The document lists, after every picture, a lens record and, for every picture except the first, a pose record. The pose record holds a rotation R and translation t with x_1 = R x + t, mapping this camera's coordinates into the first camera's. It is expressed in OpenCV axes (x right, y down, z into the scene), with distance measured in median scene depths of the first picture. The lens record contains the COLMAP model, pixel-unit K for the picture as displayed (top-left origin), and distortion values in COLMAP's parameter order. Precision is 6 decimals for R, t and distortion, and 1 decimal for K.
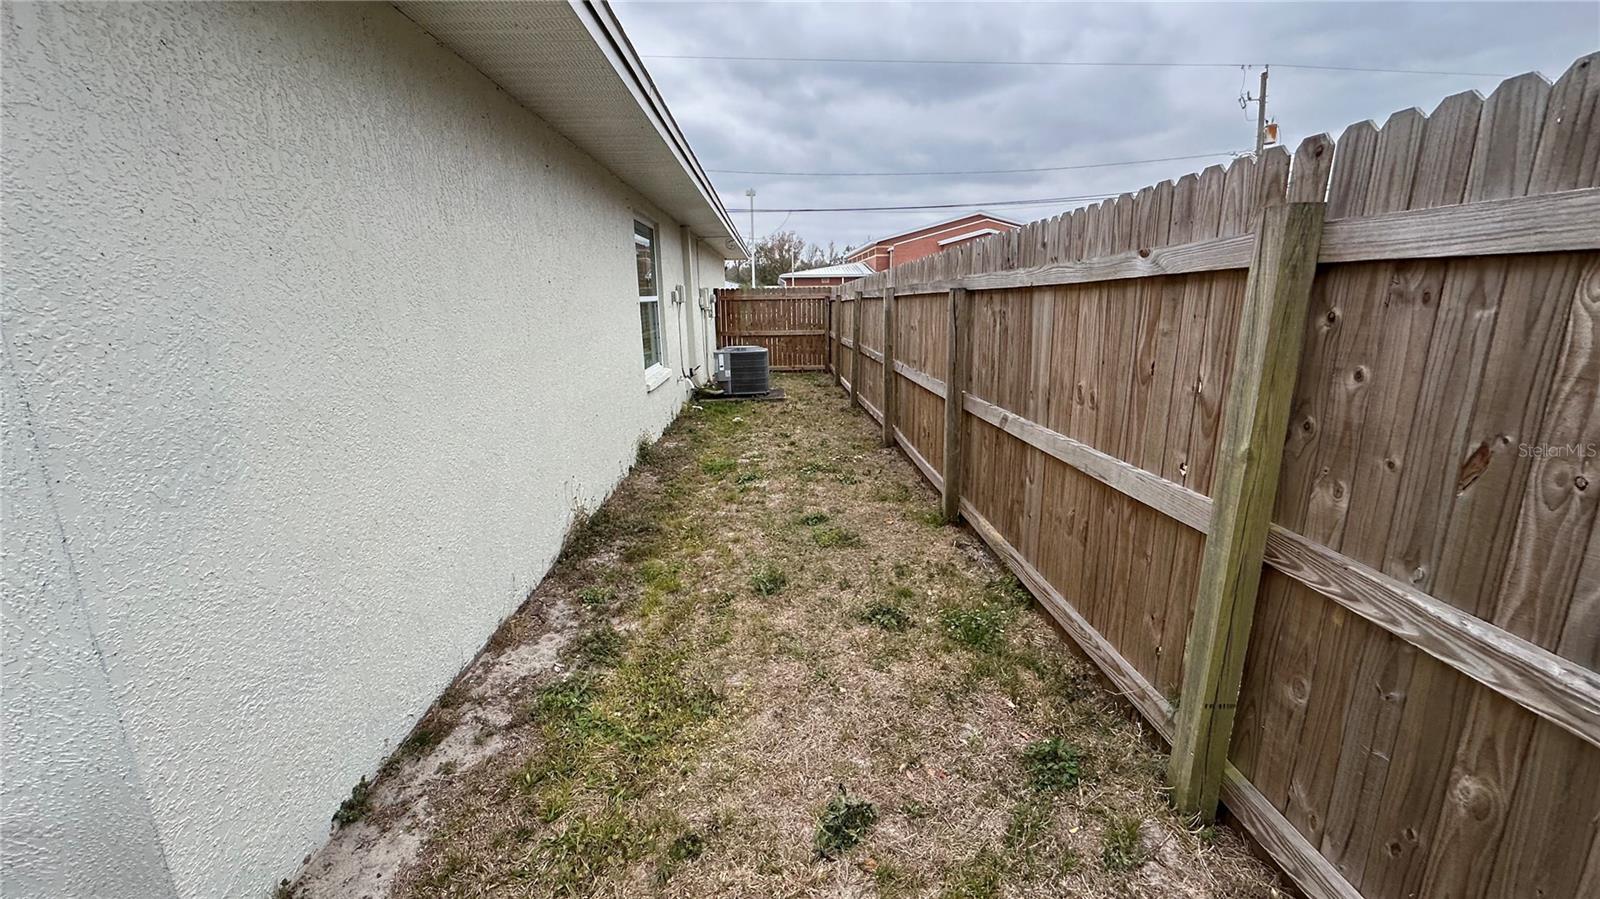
lens RADIAL K [[639.8, 0, 802.0], [0, 639.8, 453.5], [0, 0, 1]] dist [-0.002148, 0.000584]
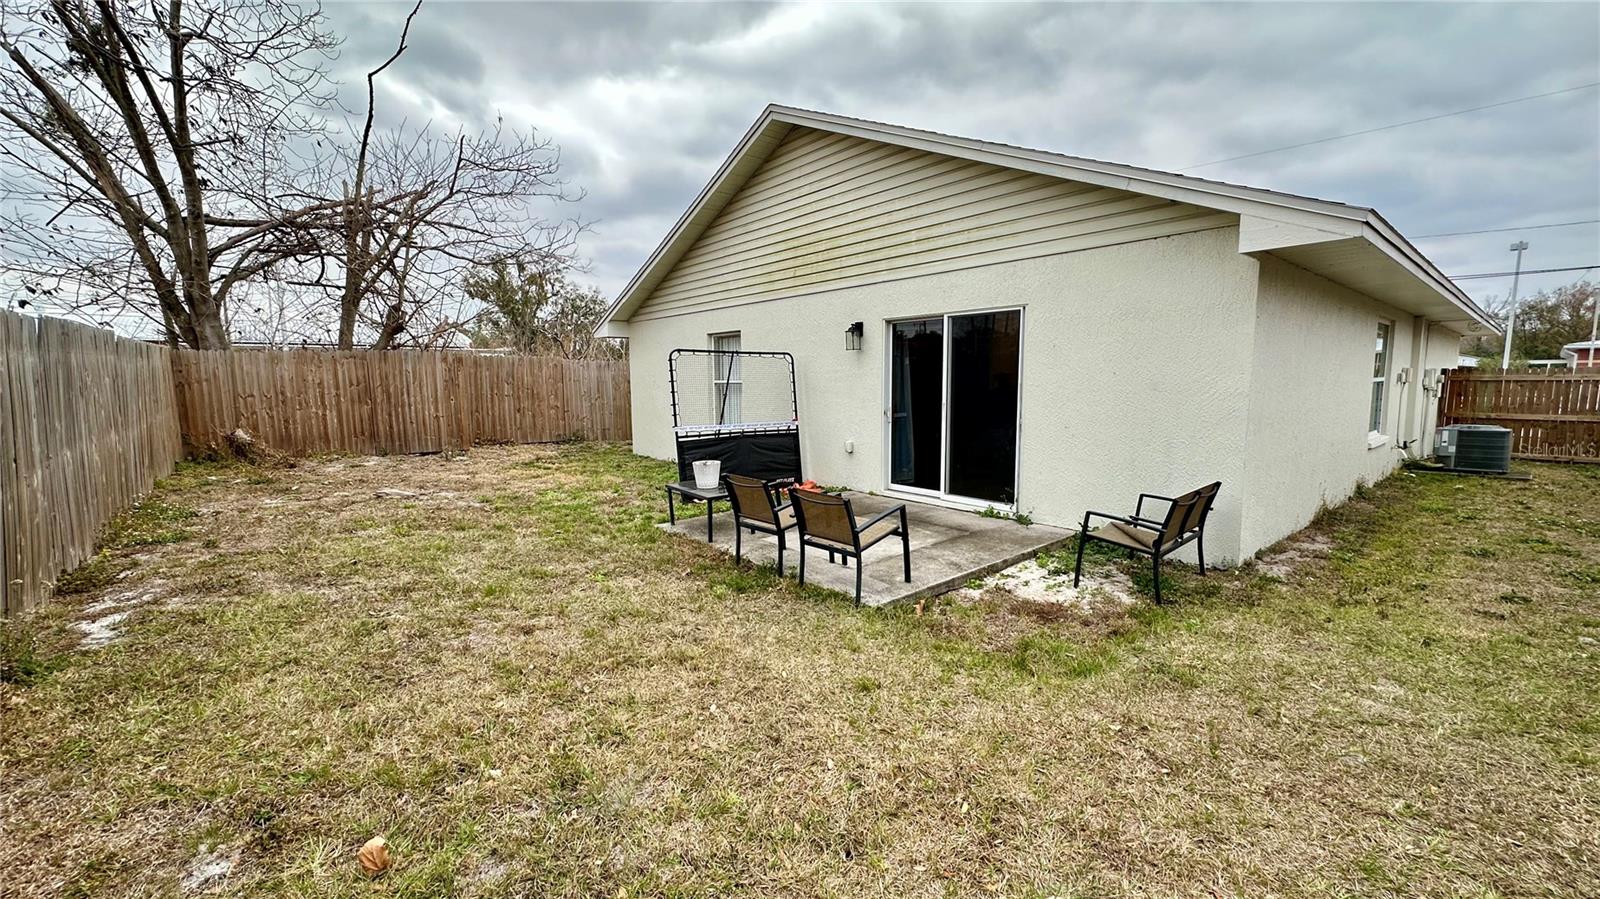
lens RADIAL K [[639.8, 0, 800.3], [0, 639.8, 445.1], [0, 0, 1]] dist [-0.002148, 0.000584]
pose [[0.617404, 0.095496, -0.780828, 0.042268], [-0.193137, 0.980624, -0.032783, 0.110495], [0.762568, 0.171047, 0.623885, -0.476997]]
